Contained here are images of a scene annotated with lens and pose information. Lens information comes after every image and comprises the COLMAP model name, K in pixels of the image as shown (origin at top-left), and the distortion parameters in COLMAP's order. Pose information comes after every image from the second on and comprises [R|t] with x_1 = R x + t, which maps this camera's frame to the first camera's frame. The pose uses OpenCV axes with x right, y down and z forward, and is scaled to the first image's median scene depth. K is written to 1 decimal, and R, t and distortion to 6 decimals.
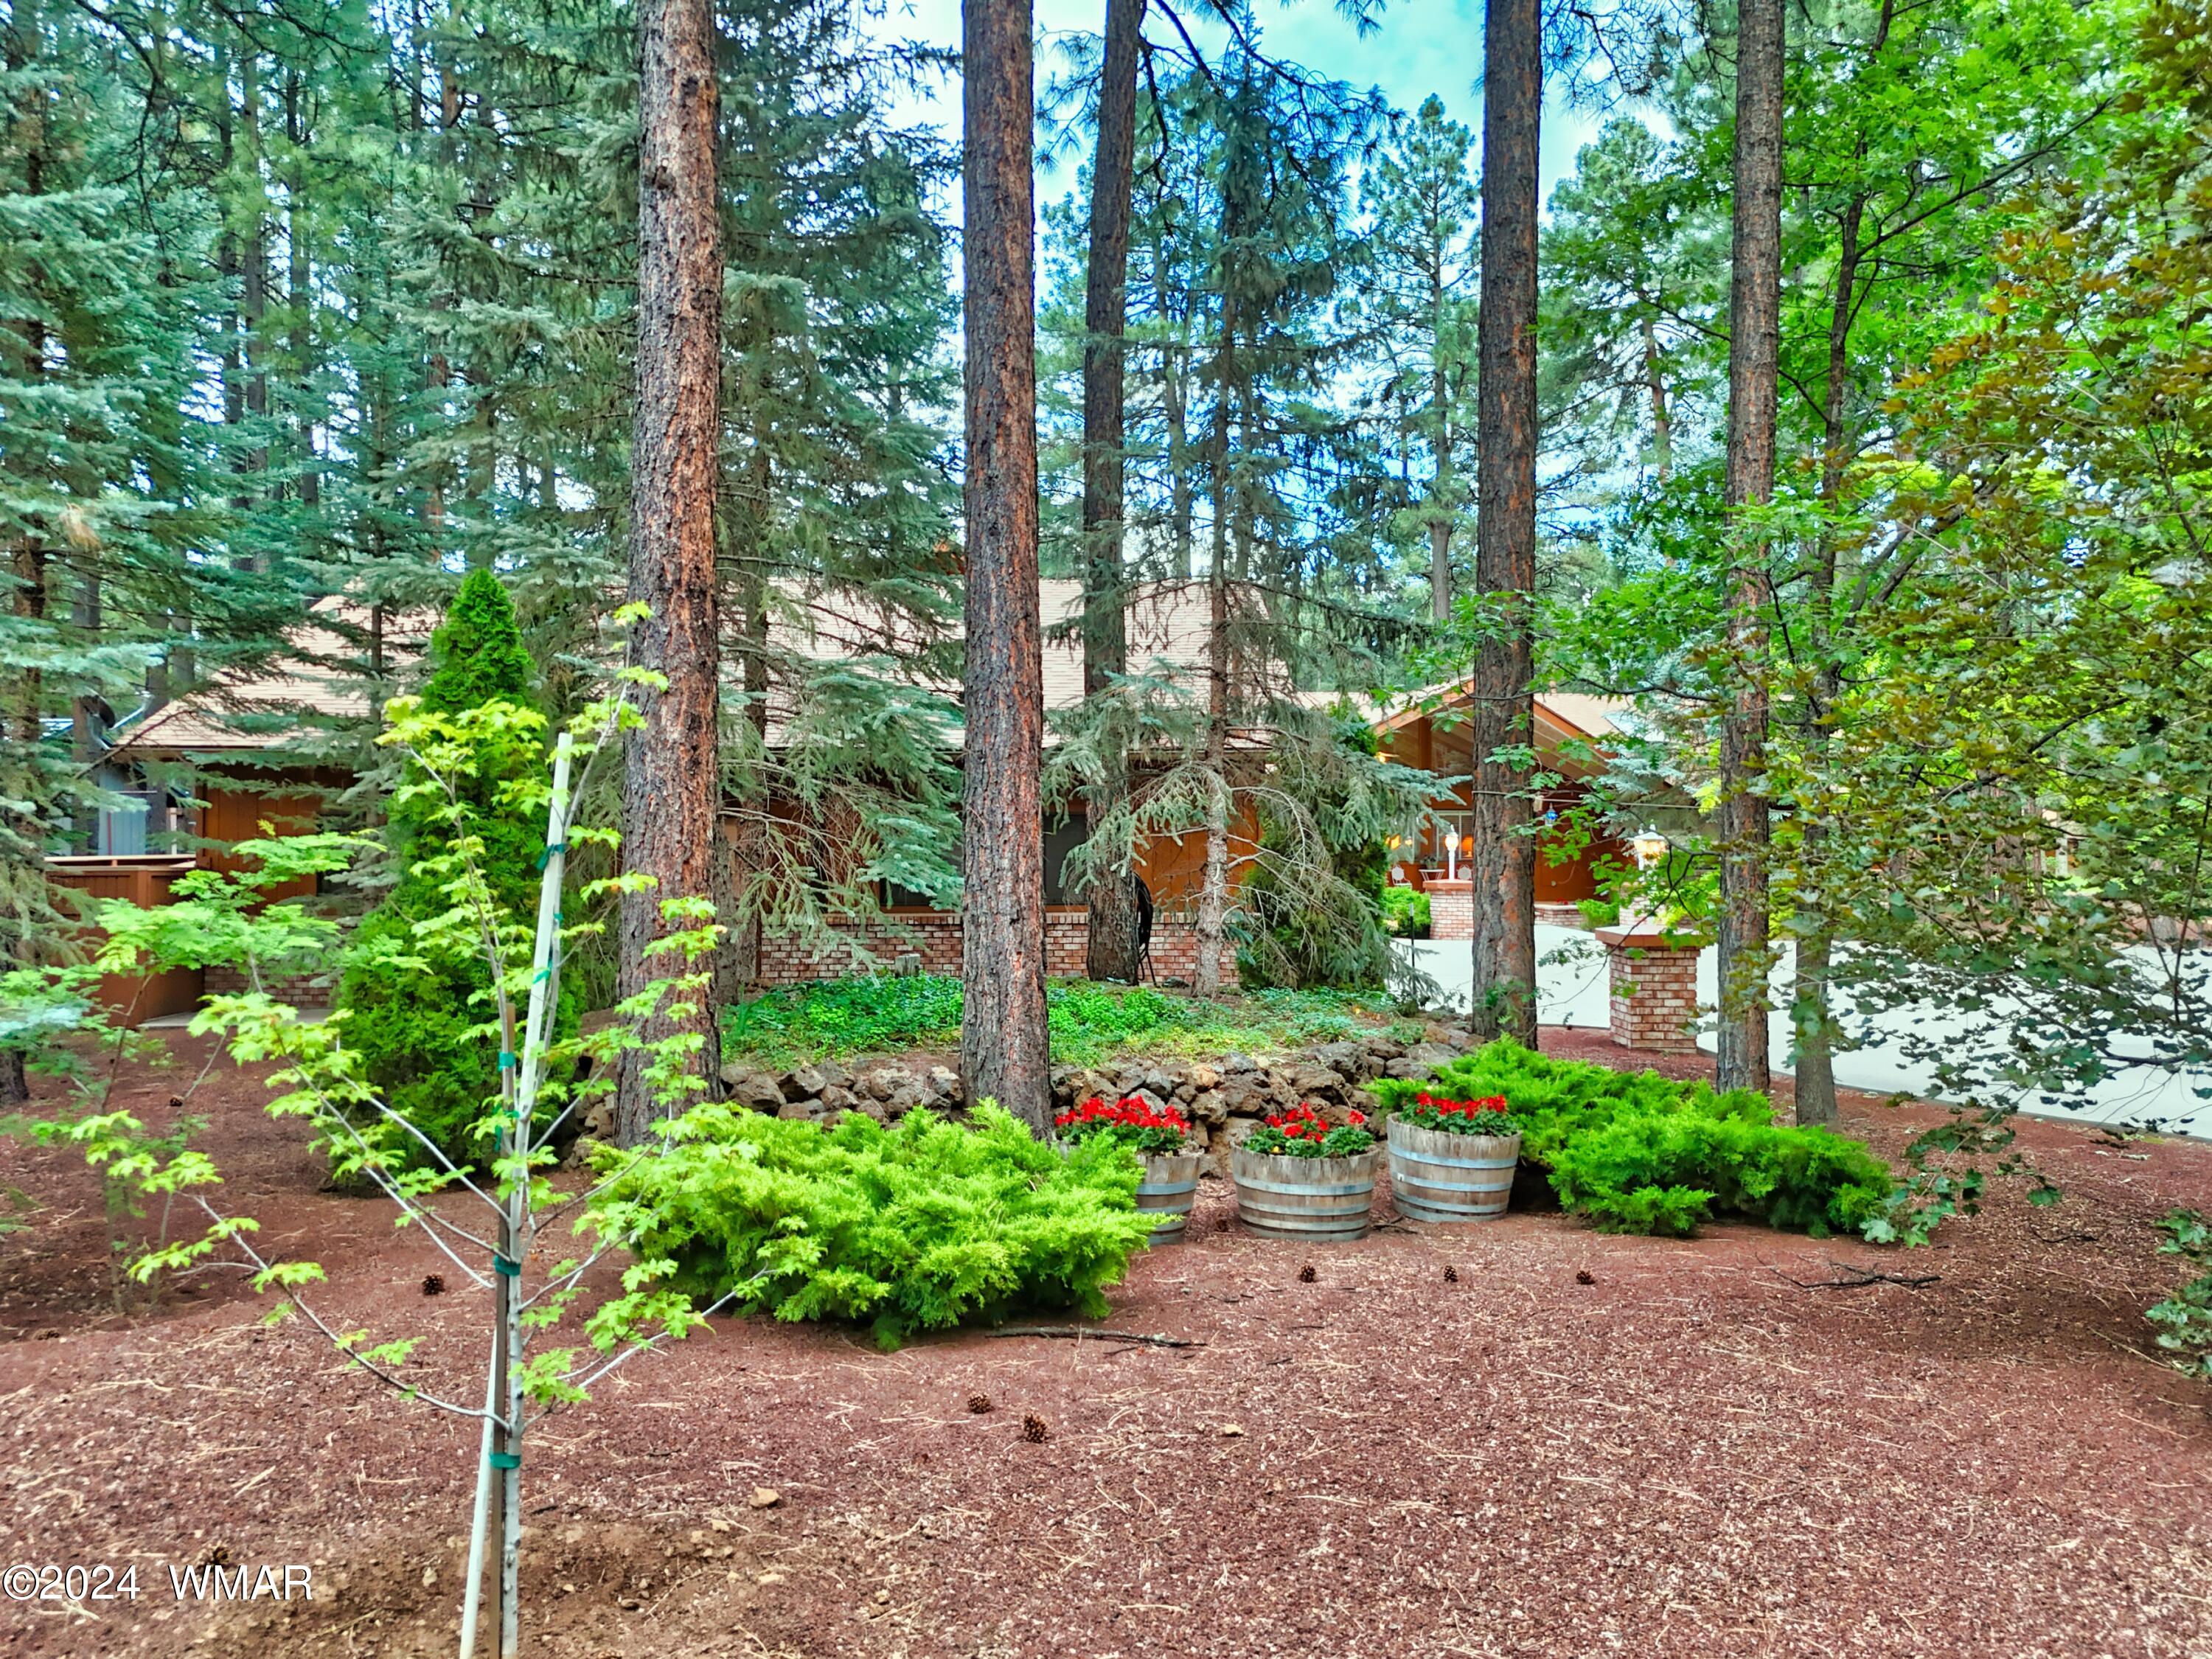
lens RADIAL K [[1625.5, 0, 1114.5], [0, 1625.5, 827.2], [0, 0, 1]] dist [0.066545, -0.057330]
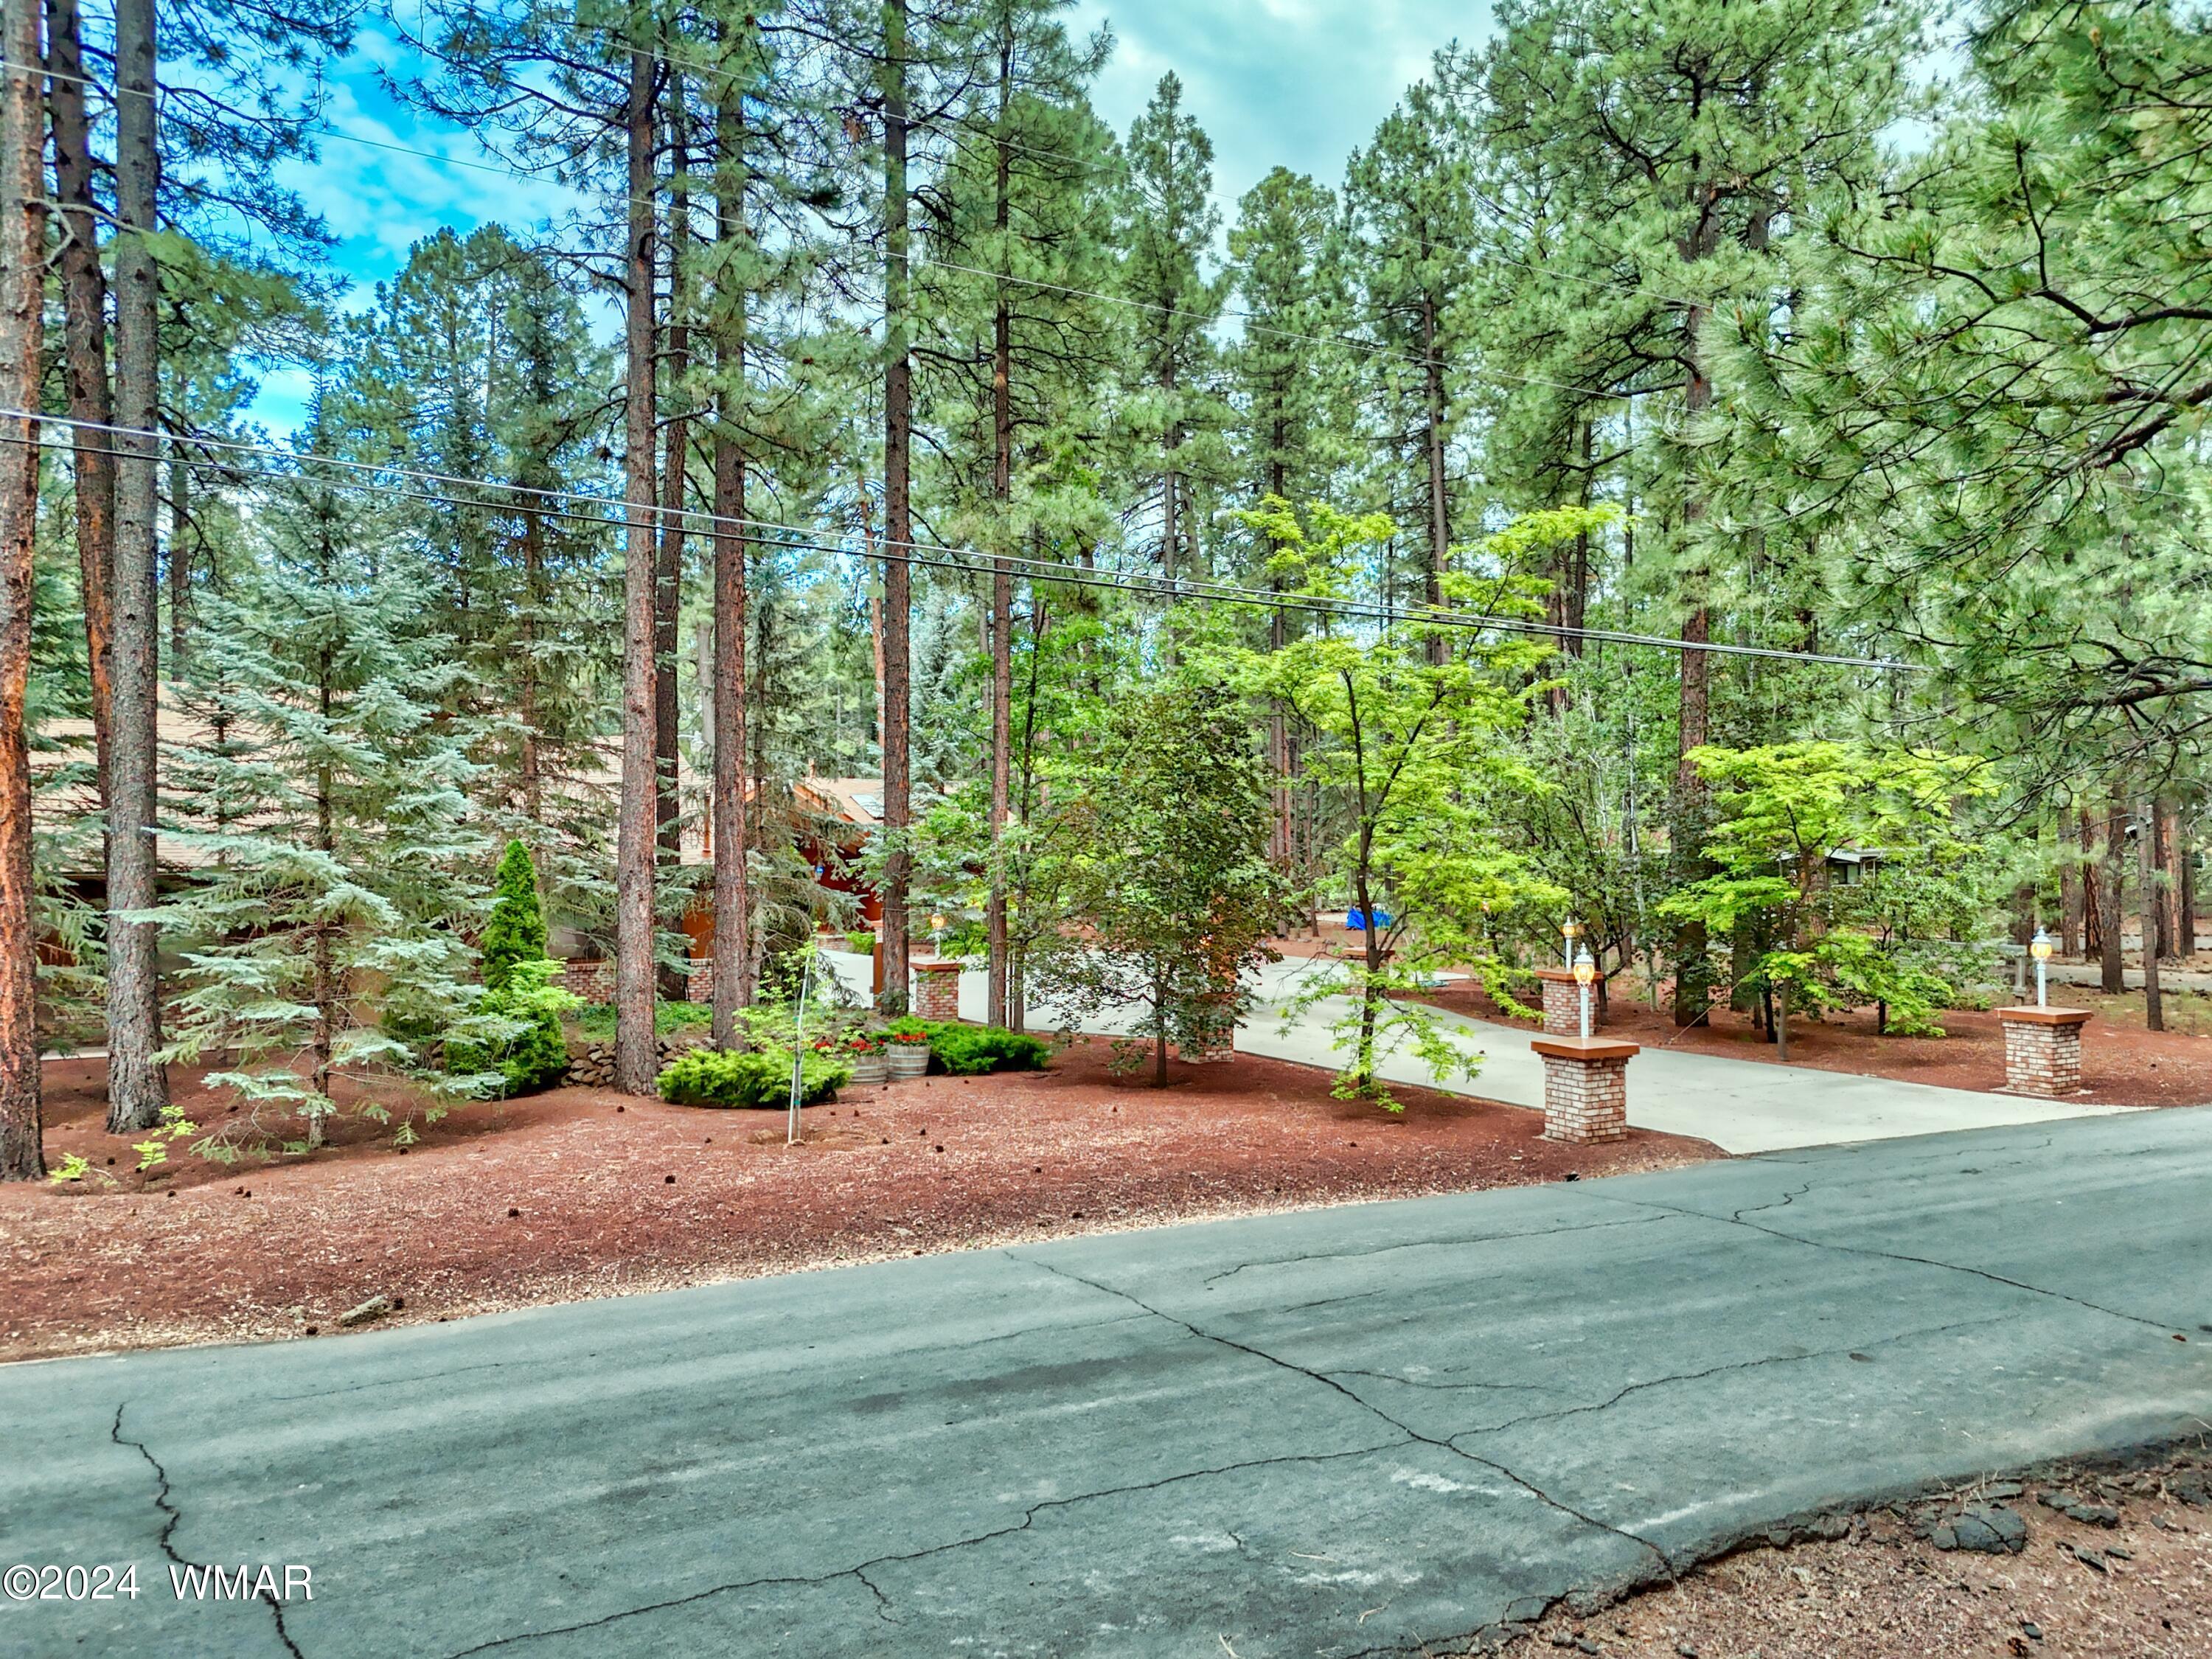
lens RADIAL K [[1625.5, 0, 1114.5], [0, 1625.5, 827.2], [0, 0, 1]] dist [0.066545, -0.057330]
pose [[0.877205, 0.001552, 0.480113, -0.841307], [0.000662, 0.999990, -0.004441, -0.180446], [-0.480115, 0.004214, 0.877195, -1.650727]]
